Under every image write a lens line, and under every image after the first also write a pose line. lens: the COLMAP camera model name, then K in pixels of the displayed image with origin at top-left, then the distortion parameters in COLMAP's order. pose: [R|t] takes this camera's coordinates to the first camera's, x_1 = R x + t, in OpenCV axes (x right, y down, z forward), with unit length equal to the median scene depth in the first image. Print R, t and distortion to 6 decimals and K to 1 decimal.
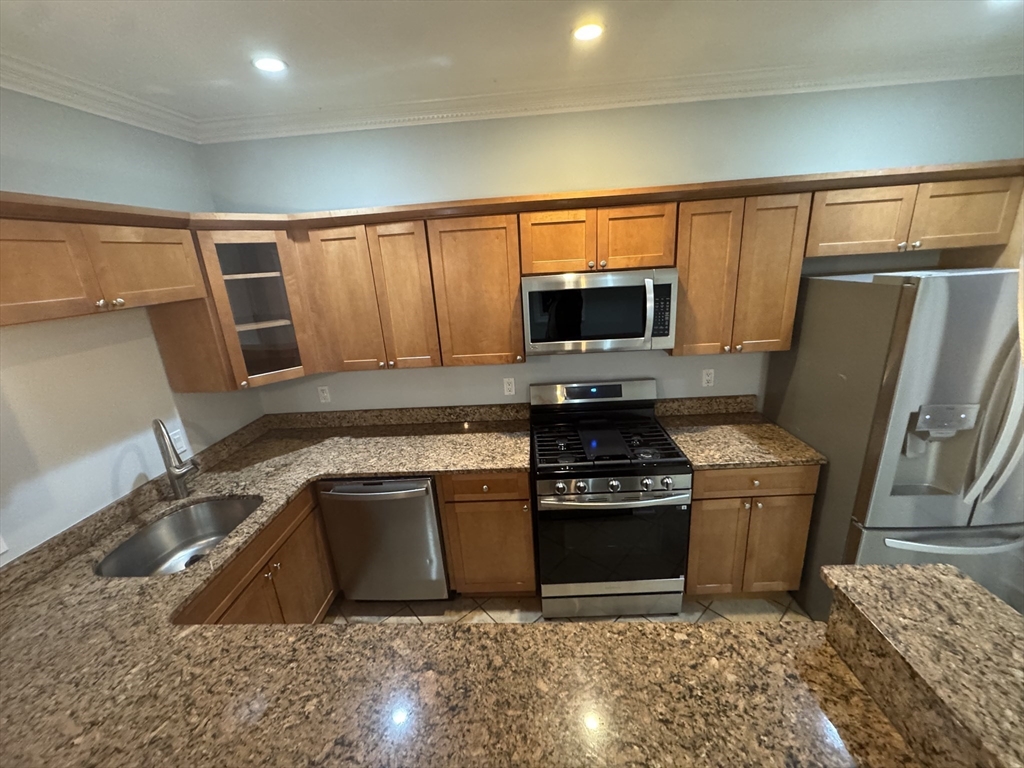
lens RADIAL K [[406.5, 0, 512.3], [0, 406.5, 383.4], [0, 0, 1]] dist [-0.003800, 0.000170]
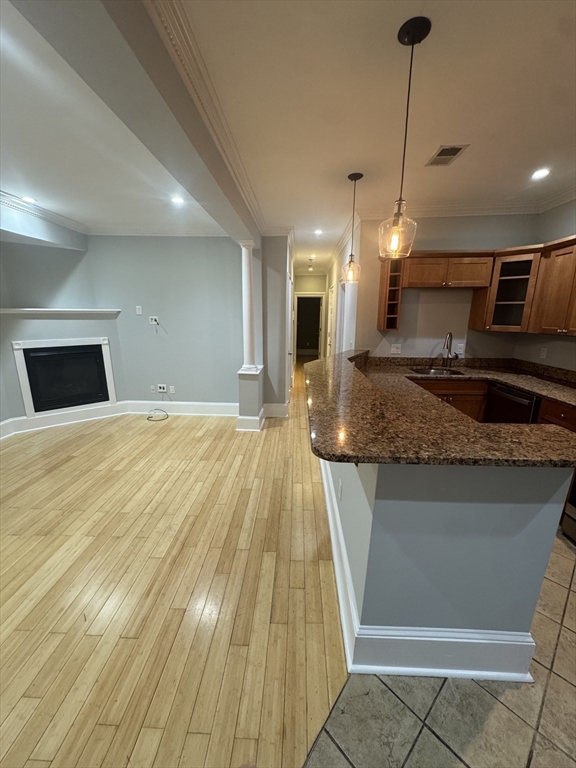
lens RADIAL K [[304.8, 0, 289.0], [0, 304.8, 383.9], [0, 0, 1]] dist [-0.003800, 0.000170]
pose [[0.017354, 0.289301, -0.957081, 0.962207], [-0.302391, 0.913916, 0.270770, 0.155311], [0.953026, 0.284714, 0.103342, -0.093428]]
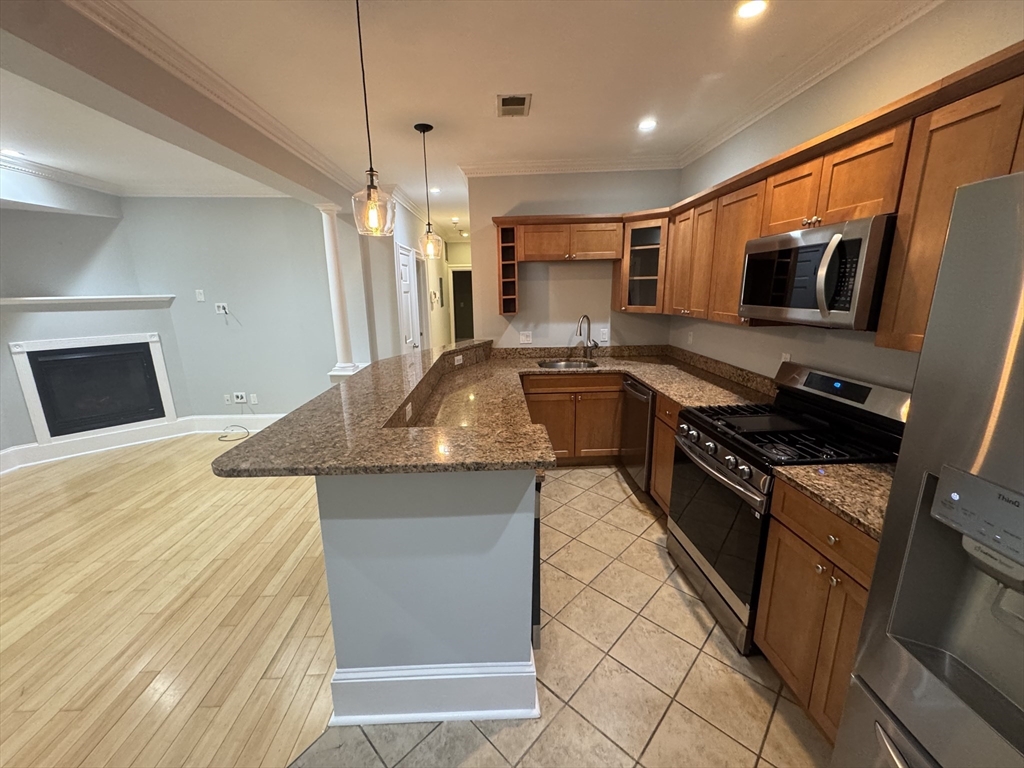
lens RADIAL K [[406.5, 0, 511.9], [0, 406.5, 383.0], [0, 0, 1]] dist [-0.003800, 0.000170]
pose [[0.090492, 0.286220, -0.953881, 1.079080], [-0.285999, 0.924934, 0.250402, -0.004462], [0.953947, 0.250150, 0.165558, 0.322892]]
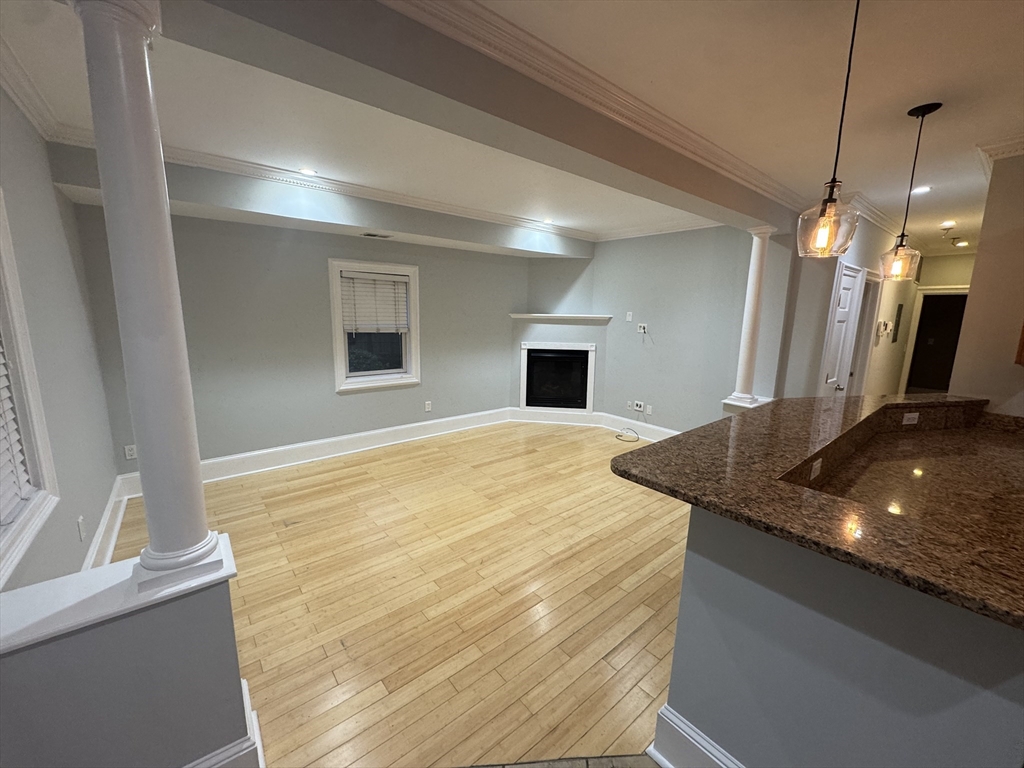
lens RADIAL K [[406.5, 0, 511.6], [0, 406.5, 383.1], [0, 0, 1]] dist [-0.003800, 0.000170]
pose [[-0.737108, 0.166505, -0.654941, 1.069431], [-0.171057, 0.891635, 0.419197, -0.003484], [0.653767, 0.421025, -0.628750, 0.303595]]
